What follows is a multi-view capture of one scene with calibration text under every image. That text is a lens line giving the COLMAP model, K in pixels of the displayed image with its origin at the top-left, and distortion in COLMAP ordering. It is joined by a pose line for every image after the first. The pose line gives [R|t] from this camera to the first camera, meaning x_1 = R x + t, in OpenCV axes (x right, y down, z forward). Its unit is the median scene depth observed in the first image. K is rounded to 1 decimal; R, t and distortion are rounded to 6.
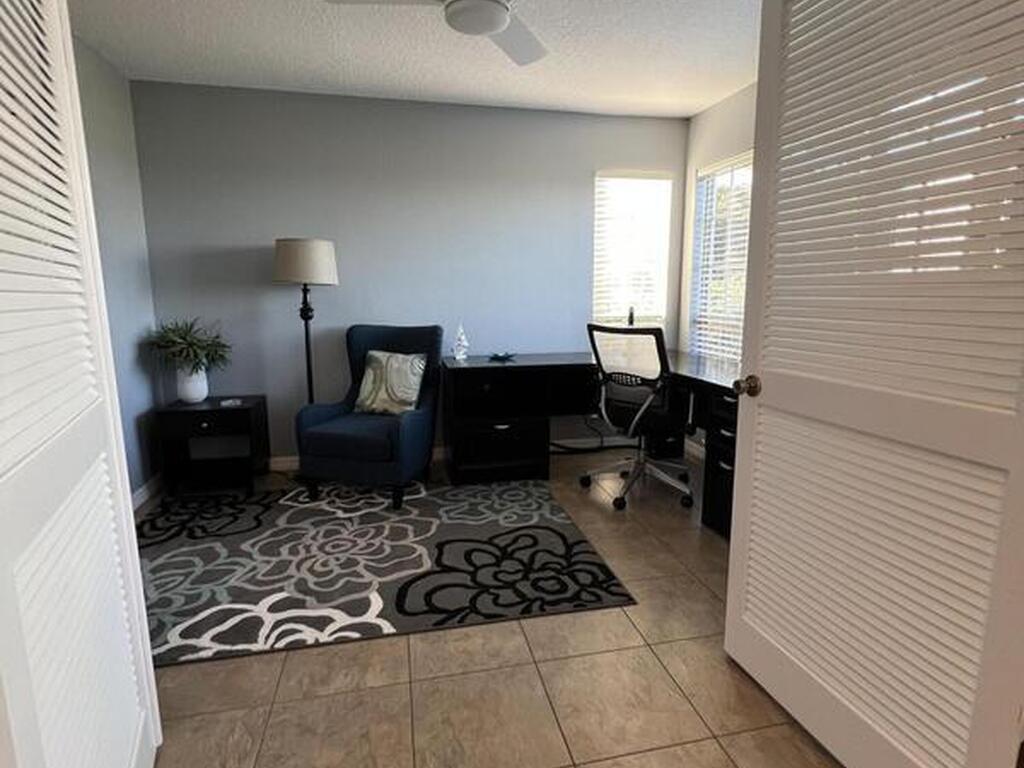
lens RADIAL K [[547.2, 0, 514.3], [0, 547.2, 382.9], [0, 0, 1]] dist [-0.002717, 0.002157]
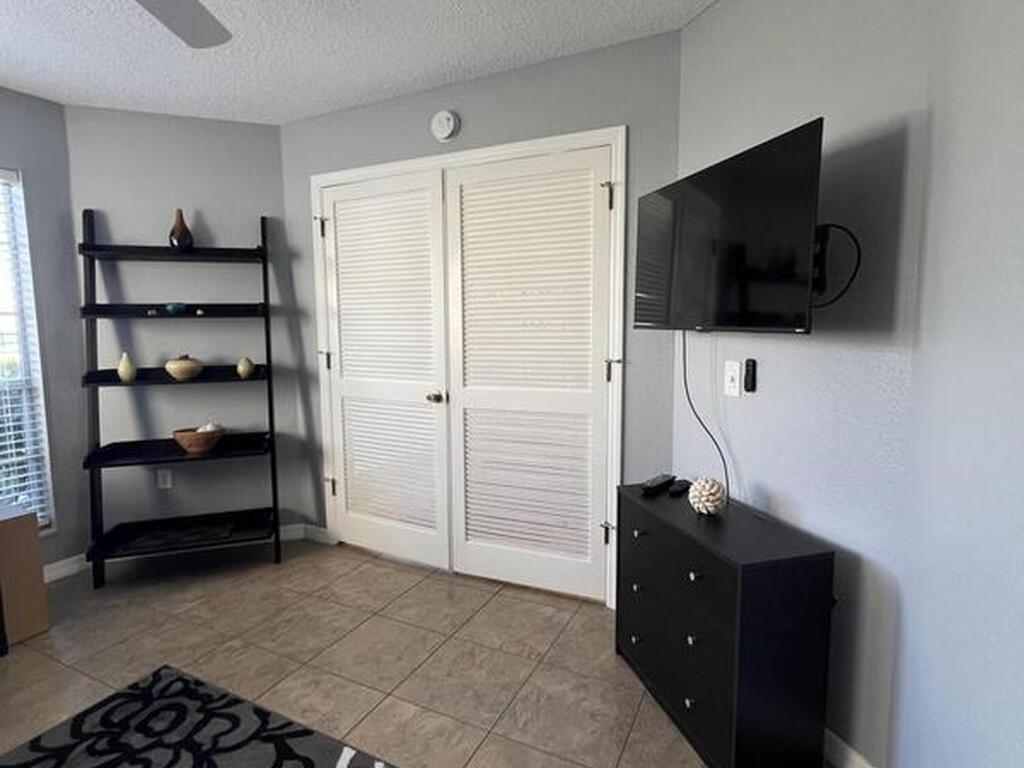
lens RADIAL K [[547.2, 0, 510.1], [0, 547.2, 385.8], [0, 0, 1]] dist [-0.002717, 0.002157]
pose [[-0.782745, -0.055005, 0.619907, -0.660518], [0.116041, 0.965718, 0.232213, -0.187529], [-0.611428, 0.253699, -0.749528, 0.964521]]
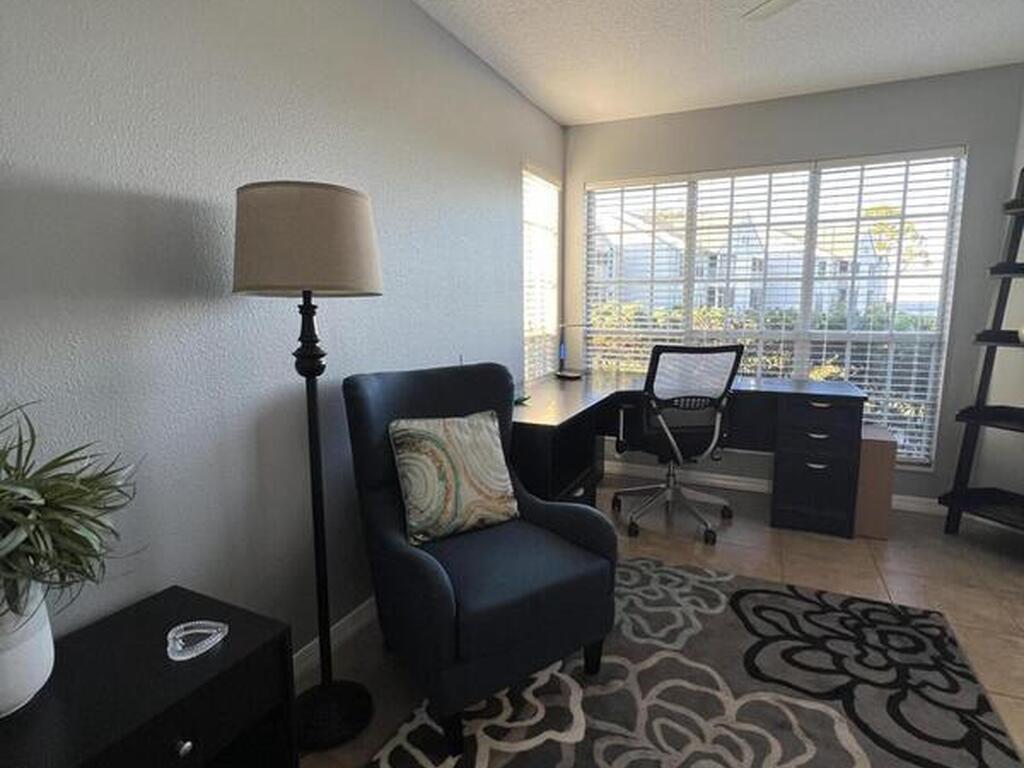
lens RADIAL K [[547.2, 0, 513.3], [0, 547.2, 379.9], [0, 0, 1]] dist [-0.002717, 0.002157]
pose [[0.599285, -0.110008, 0.792941, -0.793039], [0.134104, 0.990312, 0.036039, -0.133525], [-0.789224, 0.084739, 0.608231, 0.763585]]
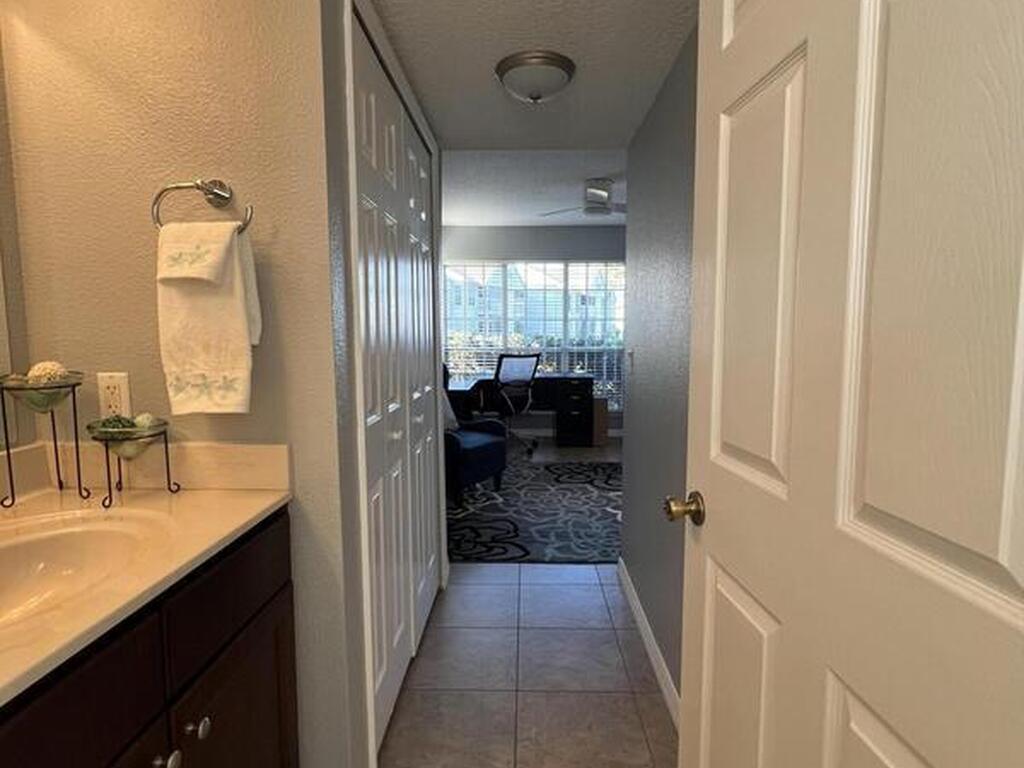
lens RADIAL K [[547.2, 0, 513.2], [0, 547.2, 383.0], [0, 0, 1]] dist [-0.002717, 0.002157]
pose [[0.230841, -0.089749, 0.968844, -1.732127], [0.161005, 0.985533, 0.052933, -0.119840], [-0.959578, 0.143769, 0.241951, 0.657453]]
